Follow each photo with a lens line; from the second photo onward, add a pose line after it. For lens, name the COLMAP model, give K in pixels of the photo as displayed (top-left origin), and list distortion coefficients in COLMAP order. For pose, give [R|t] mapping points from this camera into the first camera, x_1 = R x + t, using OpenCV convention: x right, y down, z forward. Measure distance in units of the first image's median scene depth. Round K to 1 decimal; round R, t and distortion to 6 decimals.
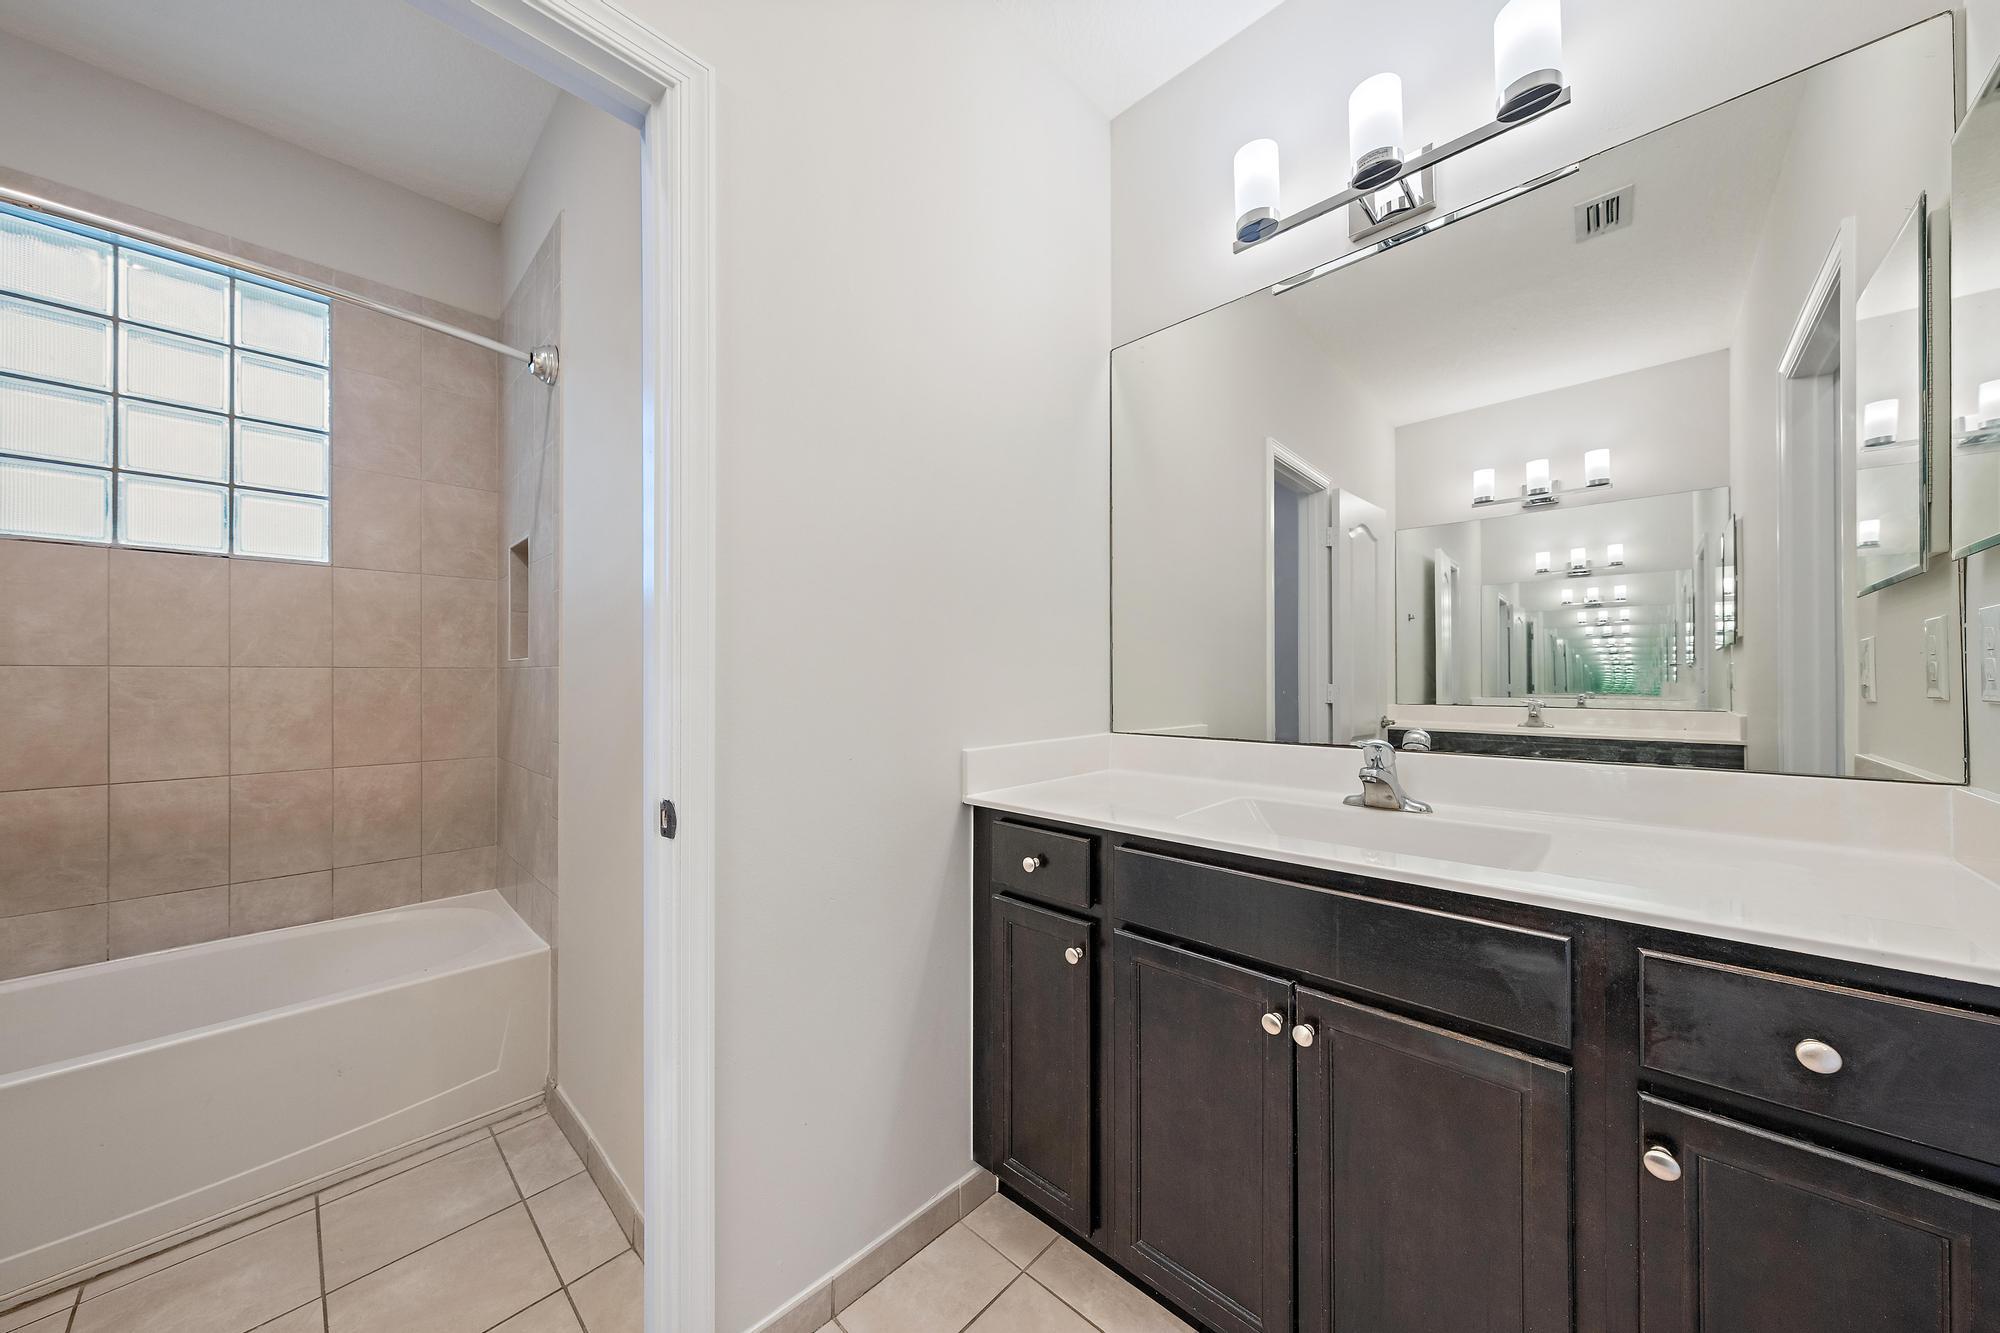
lens RADIAL K [[671.8, 0, 1006.4], [0, 671.8, 669.2], [0, 0, 1]] dist [-0.002147, 0.000159]
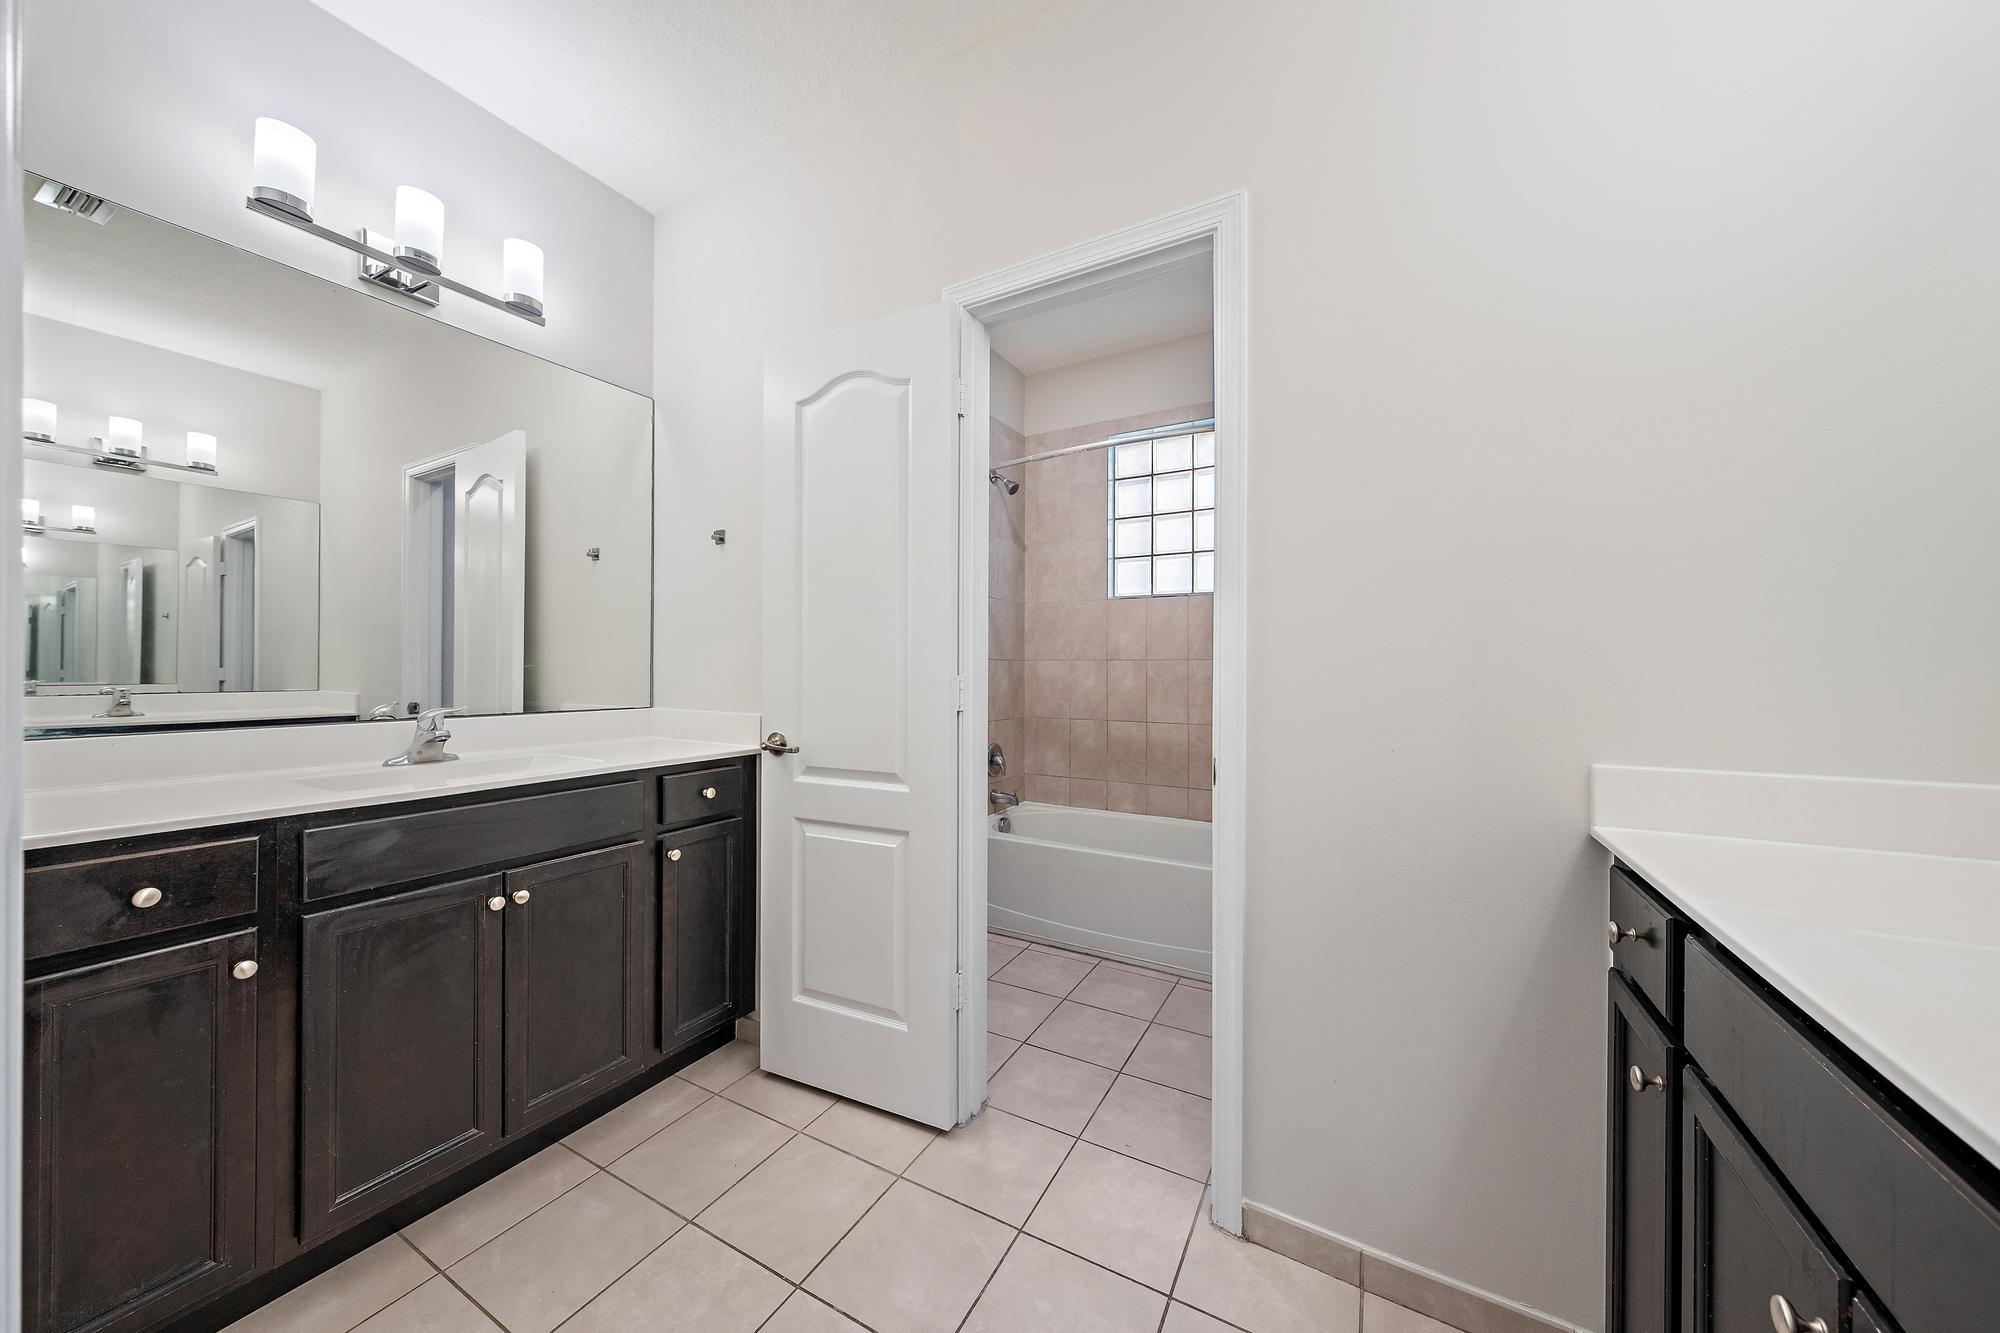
lens RADIAL K [[671.8, 0, 1006.4], [0, 671.8, 669.2], [0, 0, 1]] dist [-0.002147, 0.000159]
pose [[0.242553, 0.006582, -0.970116, 0.344578], [0.006115, 0.999947, 0.008313, 0.002797], [0.970119, -0.007949, 0.242500, 0.132599]]
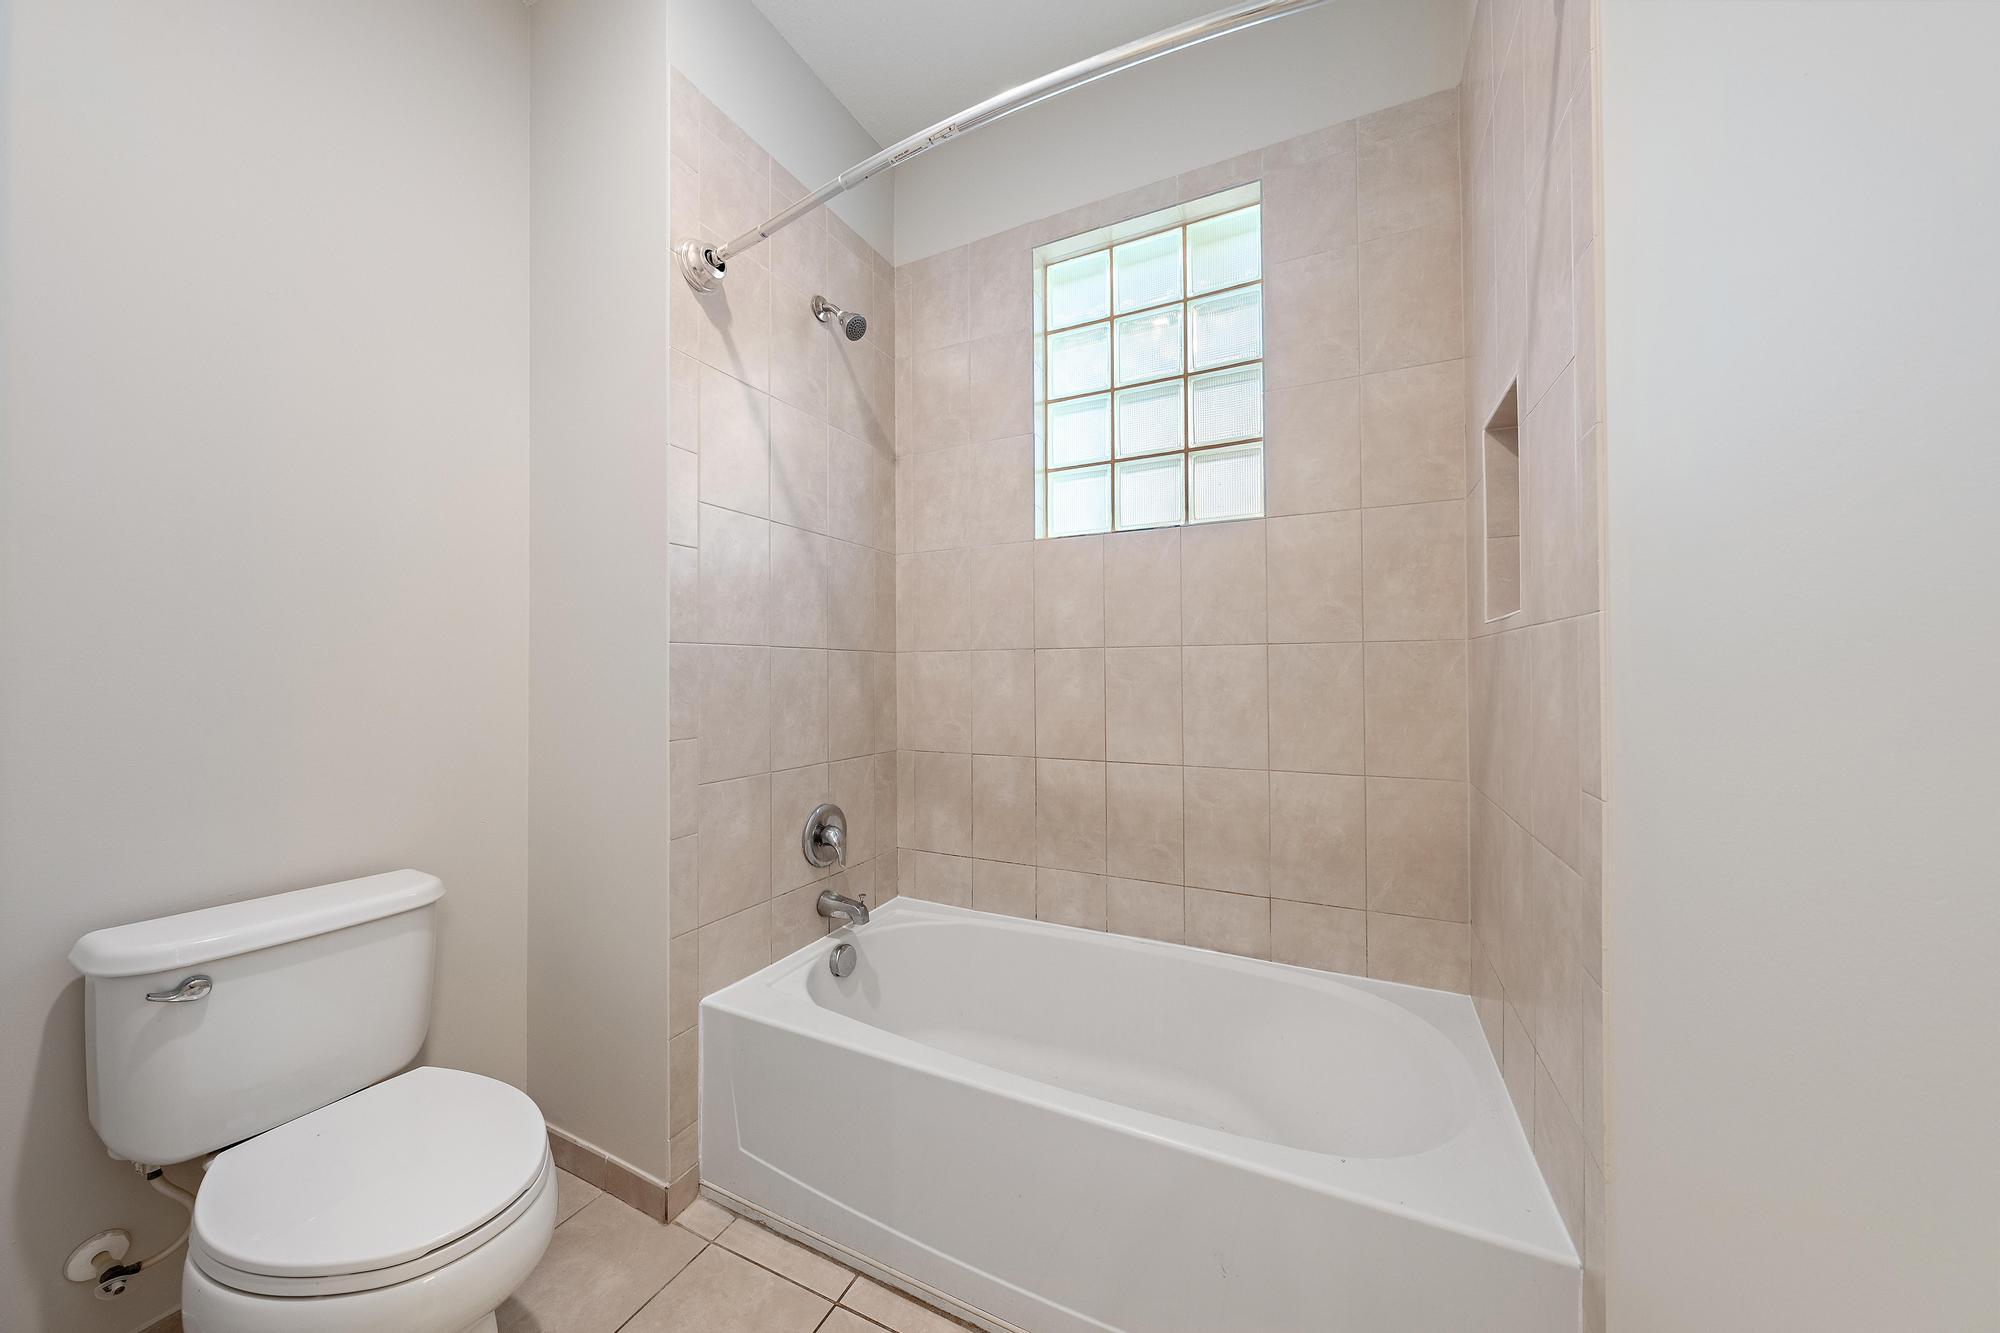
lens RADIAL K [[671.8, 0, 1006.4], [0, 671.8, 669.2], [0, 0, 1]] dist [-0.002147, 0.000159]
pose [[0.300955, -0.004157, -0.953629, -0.336312], [0.013634, 0.999907, -0.000056, 0.023050], [0.953541, -0.012985, 0.300984, 0.461788]]
